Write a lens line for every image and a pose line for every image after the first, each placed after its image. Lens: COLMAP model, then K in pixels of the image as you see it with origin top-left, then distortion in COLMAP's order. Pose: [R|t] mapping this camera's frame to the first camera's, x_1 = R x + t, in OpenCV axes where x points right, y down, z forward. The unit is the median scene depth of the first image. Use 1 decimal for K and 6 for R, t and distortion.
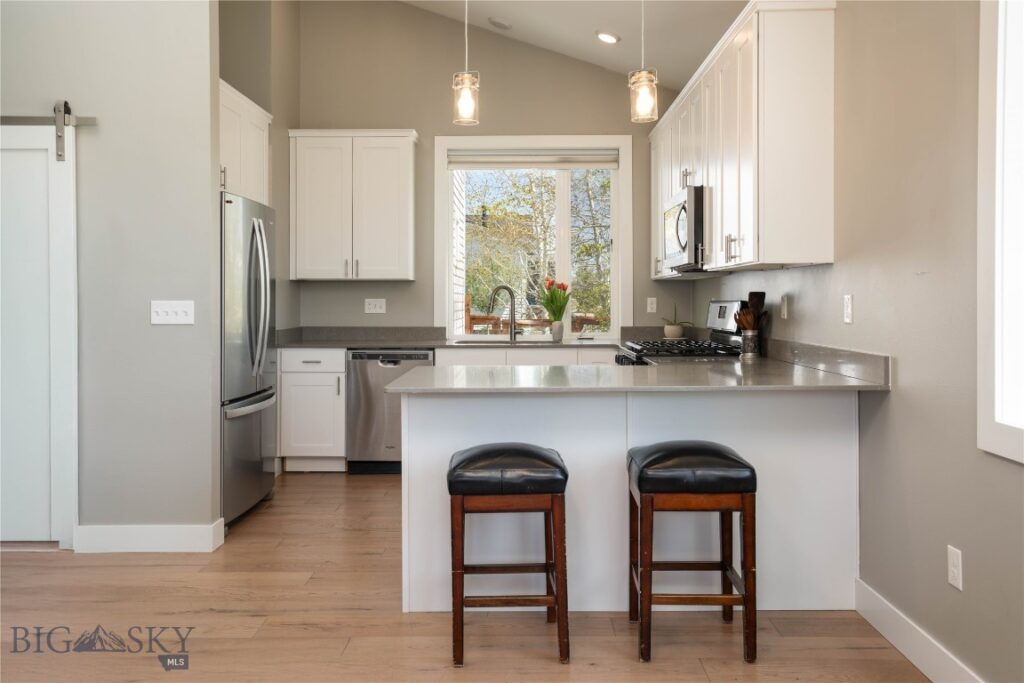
lens RADIAL K [[829.7, 0, 543.7], [0, 829.7, 301.0], [0, 0, 1]] dist [0.023507, 0.003959]
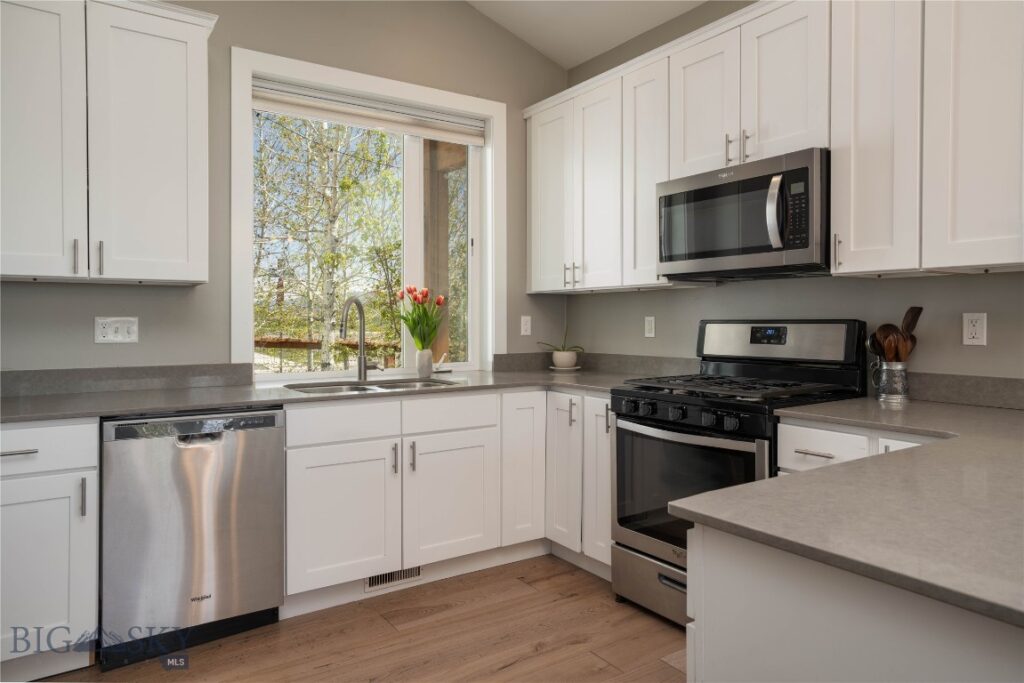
lens RADIAL K [[665.0, 0, 495.3], [0, 665.0, 320.6], [0, 0, 1]] dist [0.011190, 0.001707]
pose [[0.816858, -0.000709, 0.576839, -0.262905], [0.000878, 1.000000, -0.000014, 0.000116], [-0.576839, 0.000518, 0.816858, 0.521315]]
